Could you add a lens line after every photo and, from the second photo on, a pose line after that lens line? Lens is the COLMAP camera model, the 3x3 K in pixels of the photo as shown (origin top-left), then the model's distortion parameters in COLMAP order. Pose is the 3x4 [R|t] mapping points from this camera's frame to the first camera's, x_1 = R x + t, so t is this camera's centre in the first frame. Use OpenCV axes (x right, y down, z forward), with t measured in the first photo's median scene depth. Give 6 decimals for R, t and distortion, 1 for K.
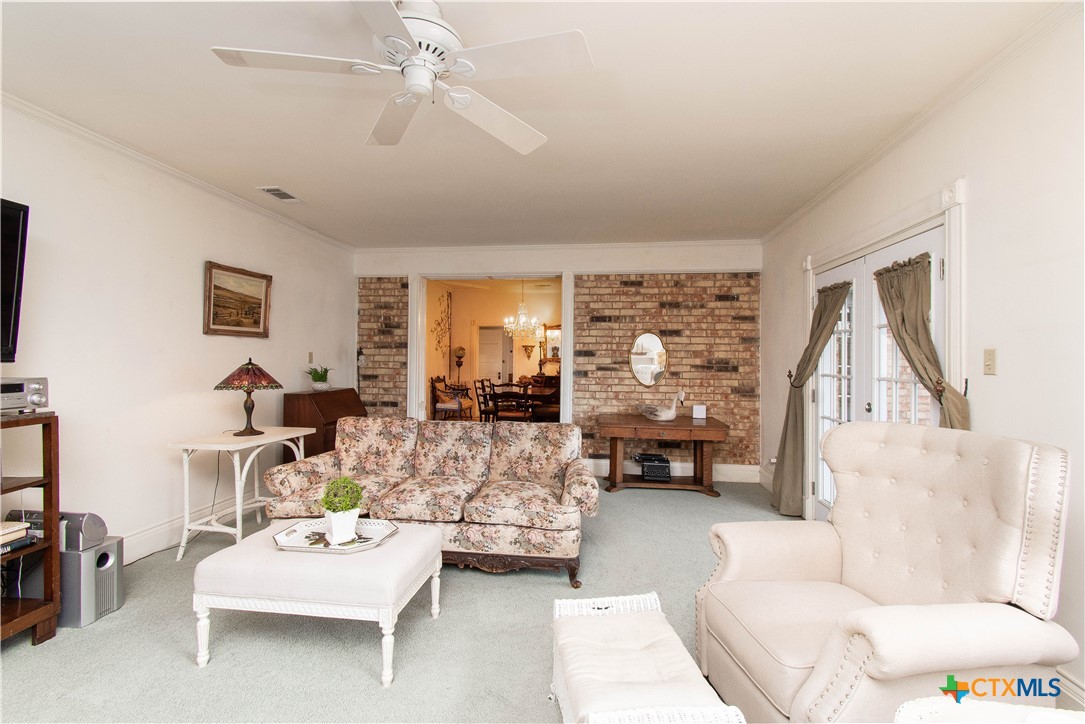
lens RADIAL K [[483.8, 0, 542.6], [0, 483.8, 362.2], [0, 0, 1]] dist [-0.001044, -0.000659]
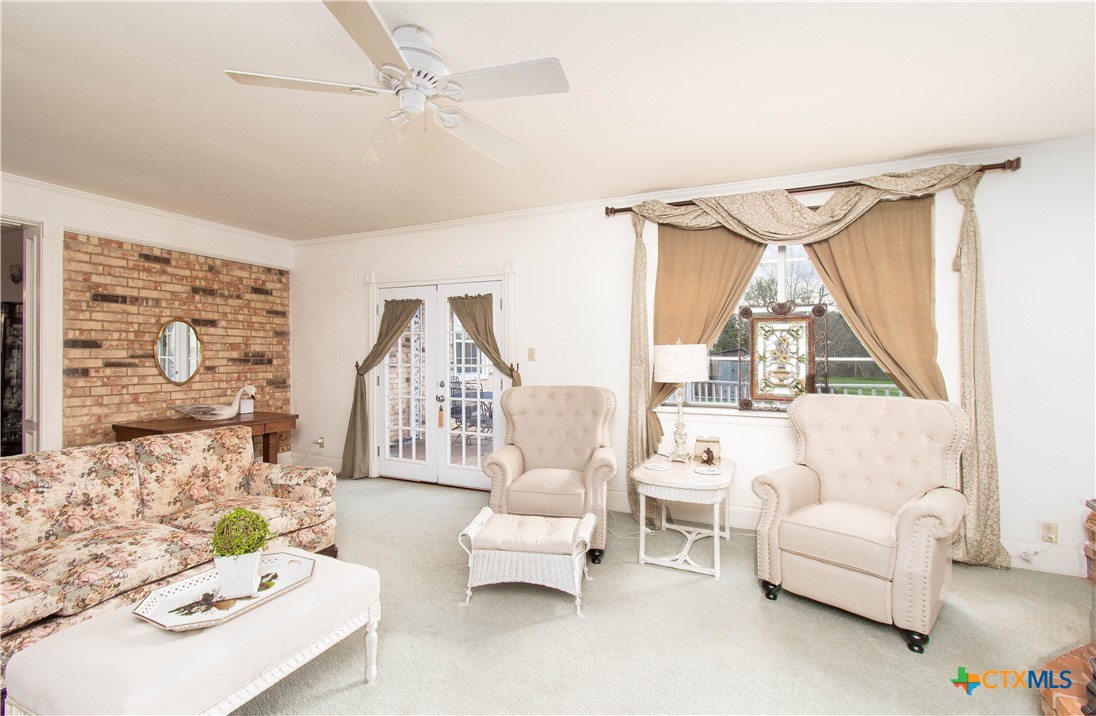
lens RADIAL K [[495.8, 0, 550.2], [0, 495.8, 351.7], [0, 0, 1]] dist [0.001058, -0.000112]
pose [[0.280965, 0.001390, 0.959717, -0.435317], [0.002818, 0.999993, -0.002273, -0.003051], [-0.959714, 0.003343, 0.280959, 0.131249]]
